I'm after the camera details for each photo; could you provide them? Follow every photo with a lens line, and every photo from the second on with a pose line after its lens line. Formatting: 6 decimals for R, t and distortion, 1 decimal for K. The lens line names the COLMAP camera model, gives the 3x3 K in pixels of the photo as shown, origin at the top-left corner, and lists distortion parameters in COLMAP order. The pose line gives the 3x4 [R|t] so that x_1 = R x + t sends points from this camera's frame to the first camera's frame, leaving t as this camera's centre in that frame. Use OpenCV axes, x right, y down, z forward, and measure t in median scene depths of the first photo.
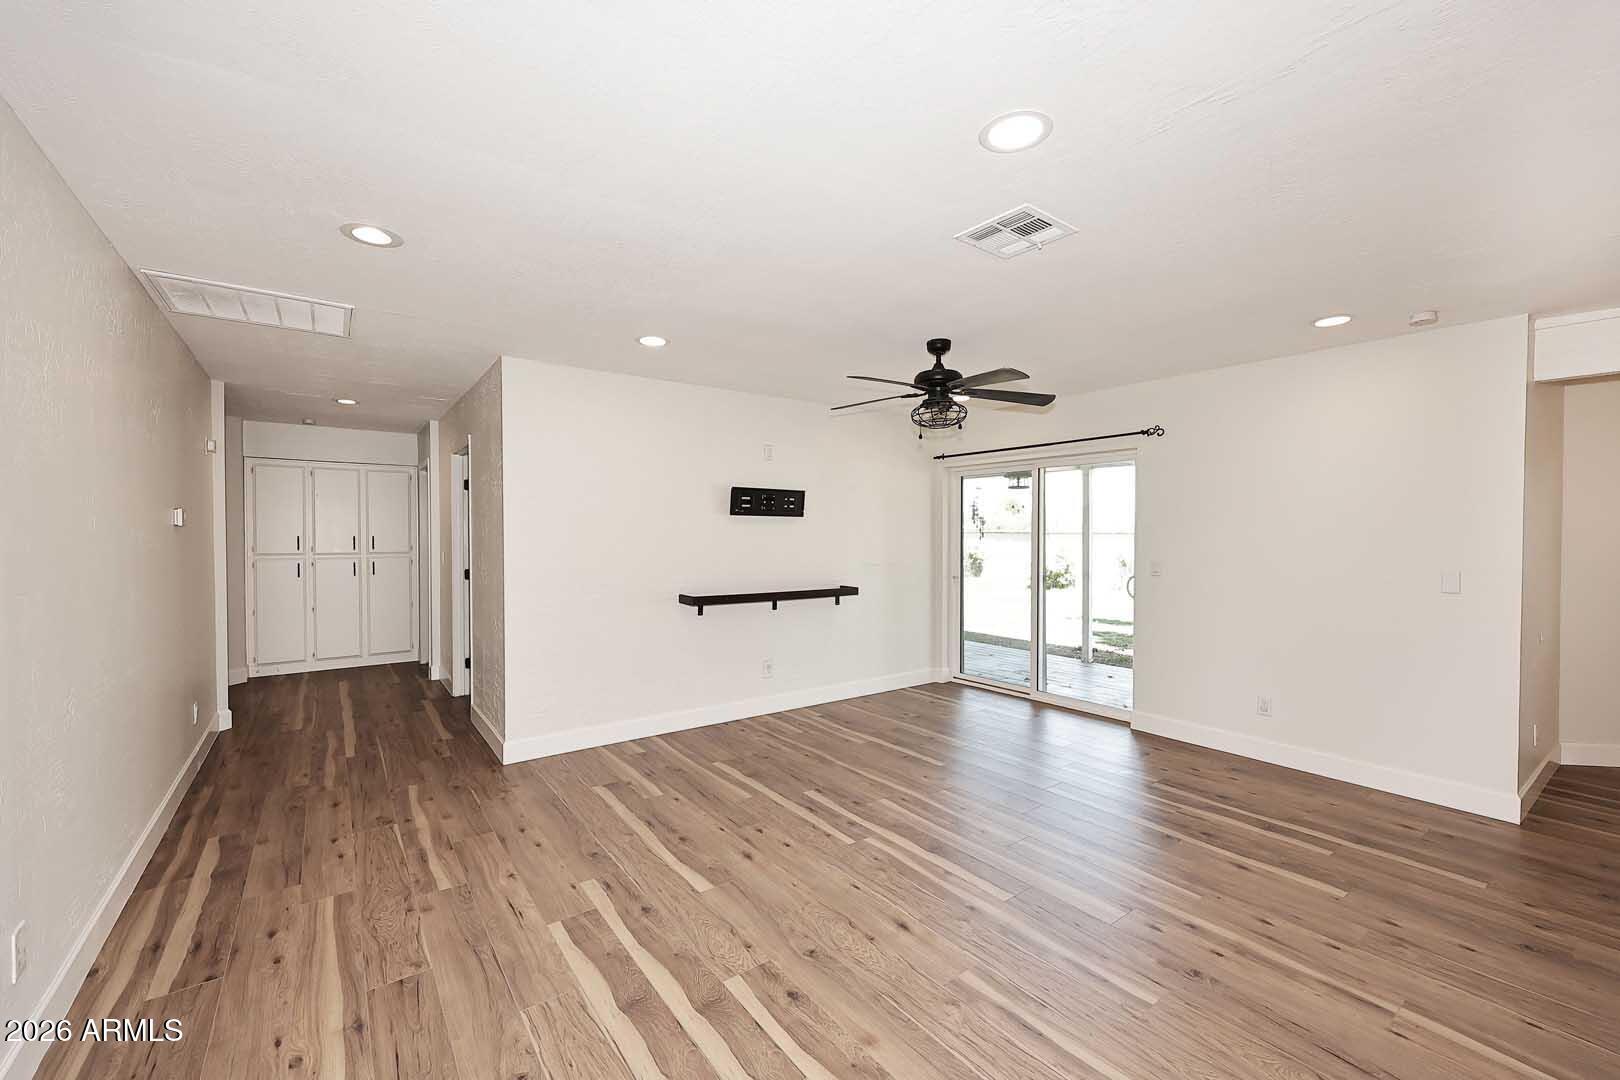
lens RADIAL K [[663.0, 0, 816.0], [0, 663.0, 541.9], [0, 0, 1]] dist [-0.002311, 0.000369]
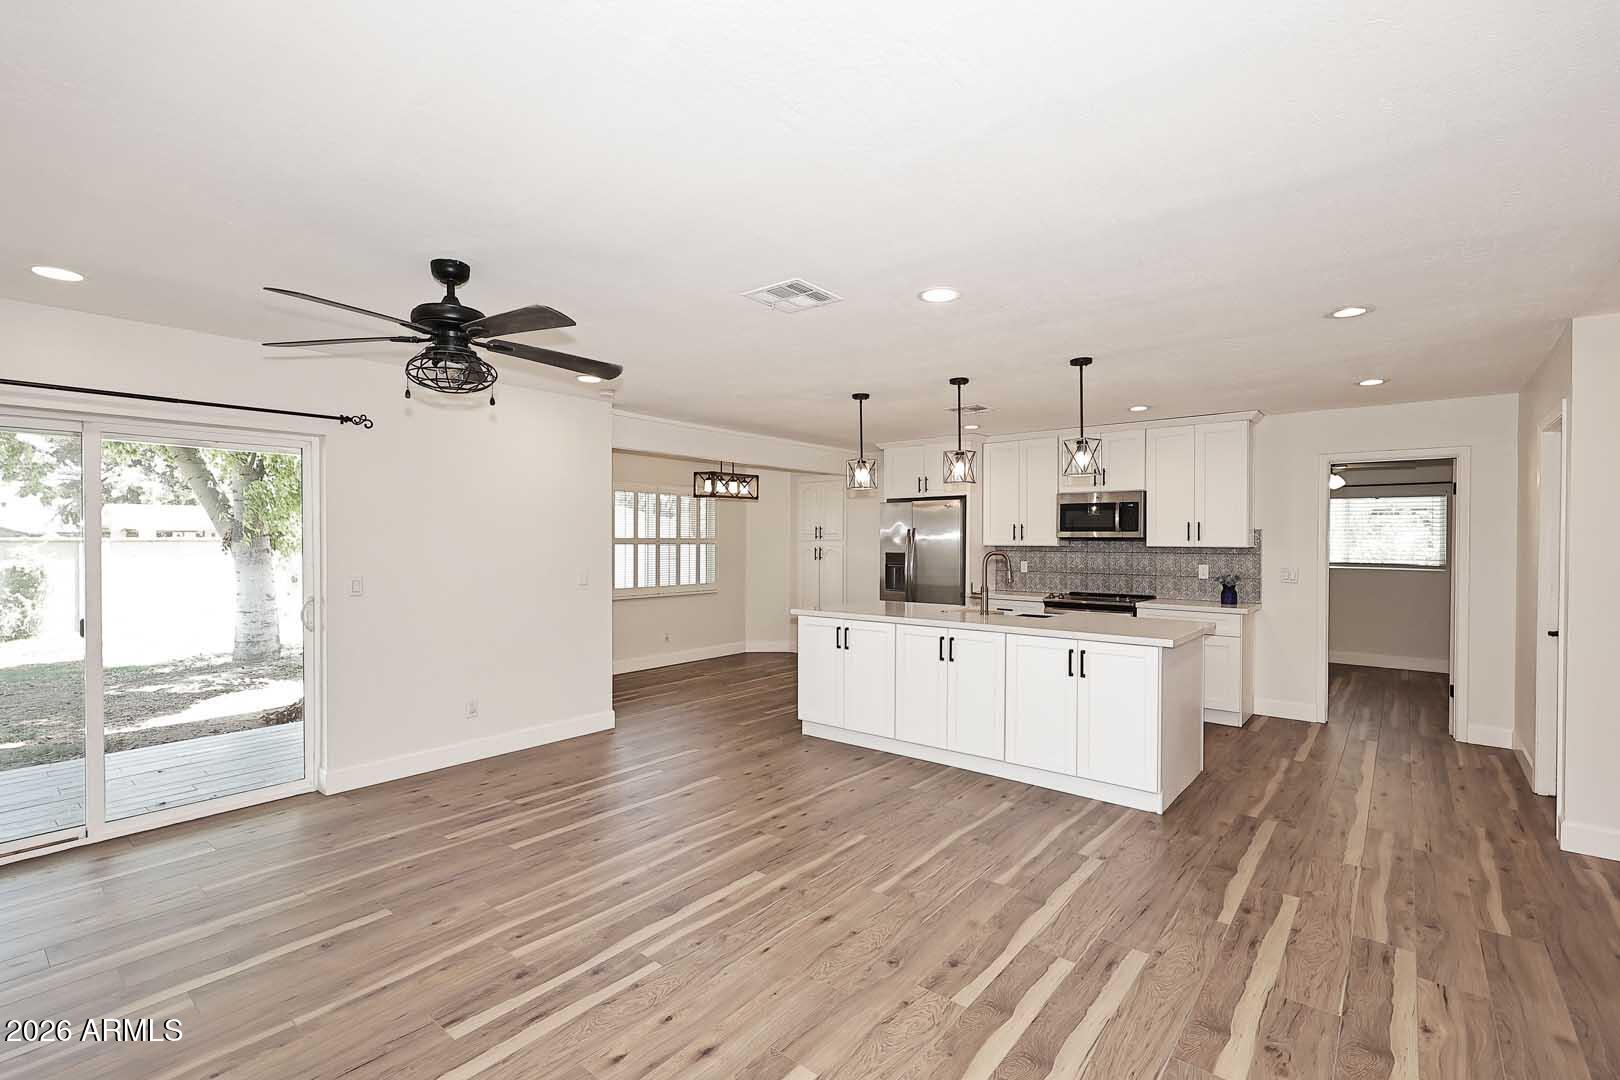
lens RADIAL K [[732.2, 0, 821.7], [0, 732.2, 533.4], [0, 0, 1]] dist [-0.005621, -0.001078]
pose [[-0.251997, 0.002113, 0.967726, -0.869447], [0.015235, 0.999882, 0.001784, -0.032069], [-0.967608, 0.015193, -0.252000, 1.127268]]
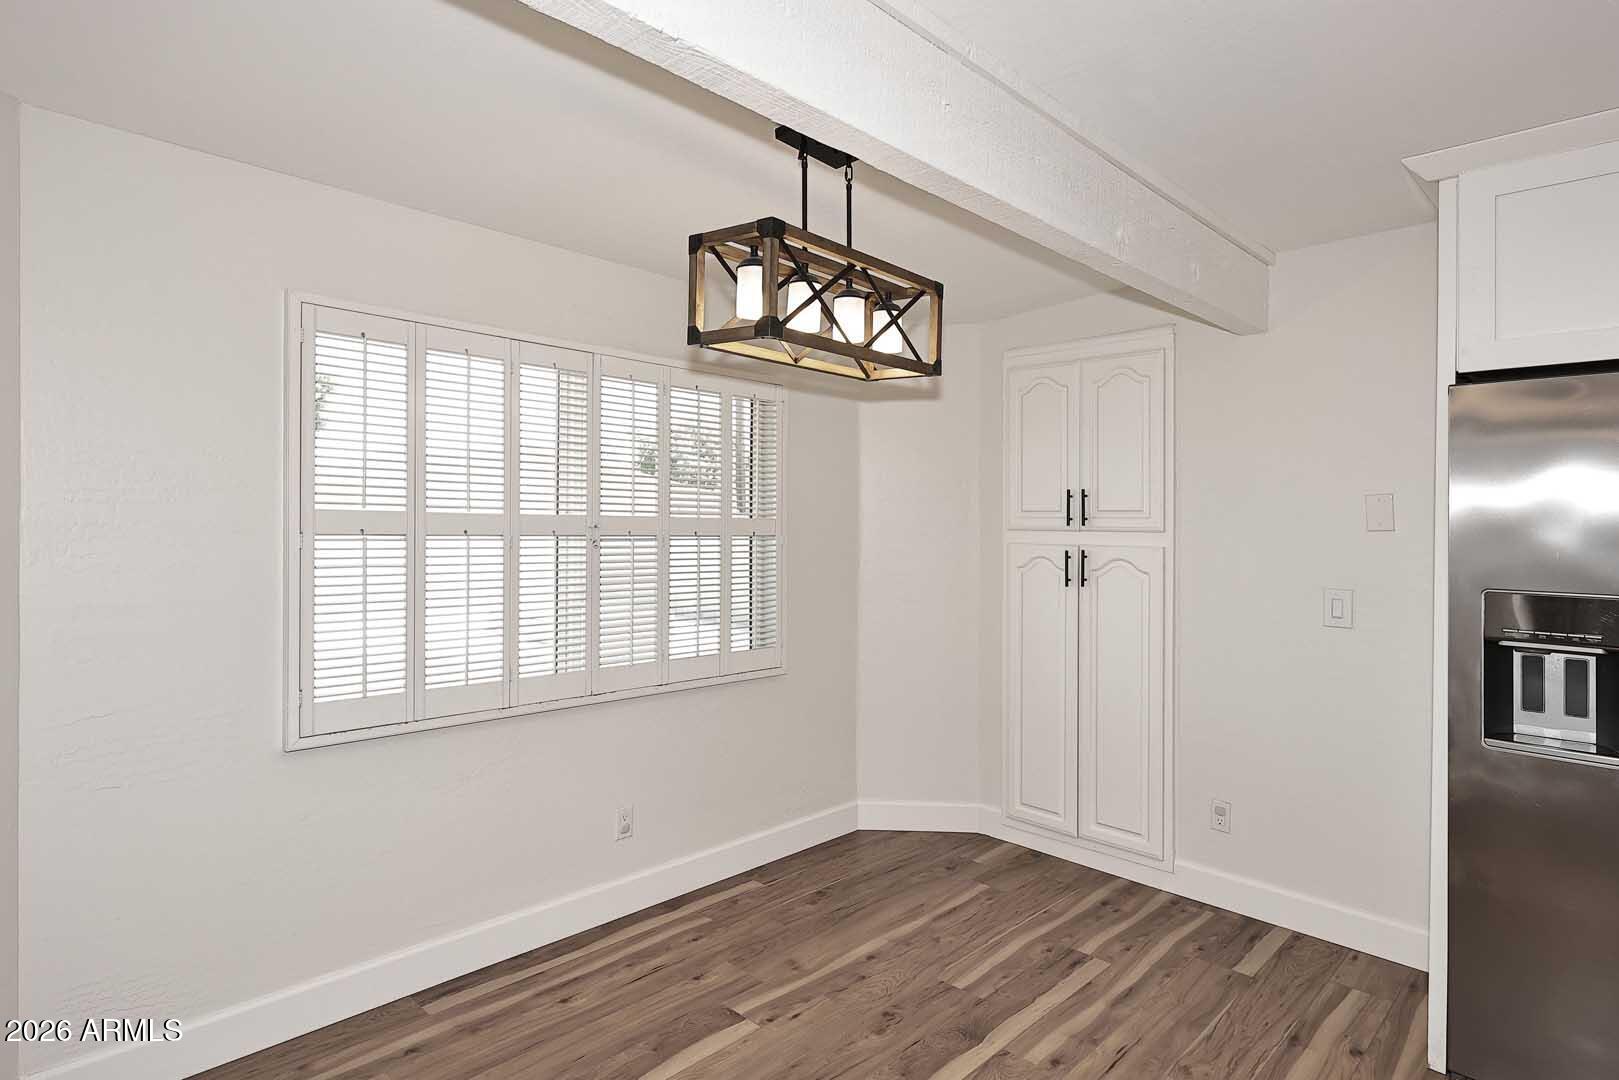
lens RADIAL K [[867.1, 0, 821.8], [0, 867.1, 521.0], [0, 0, 1]] dist [0.004372, 0.000818]
pose [[-0.172279, -0.008912, 0.985008, 1.062342], [0.003699, 0.999946, 0.009694, -0.022248], [-0.985041, 0.005314, -0.172236, 0.923100]]
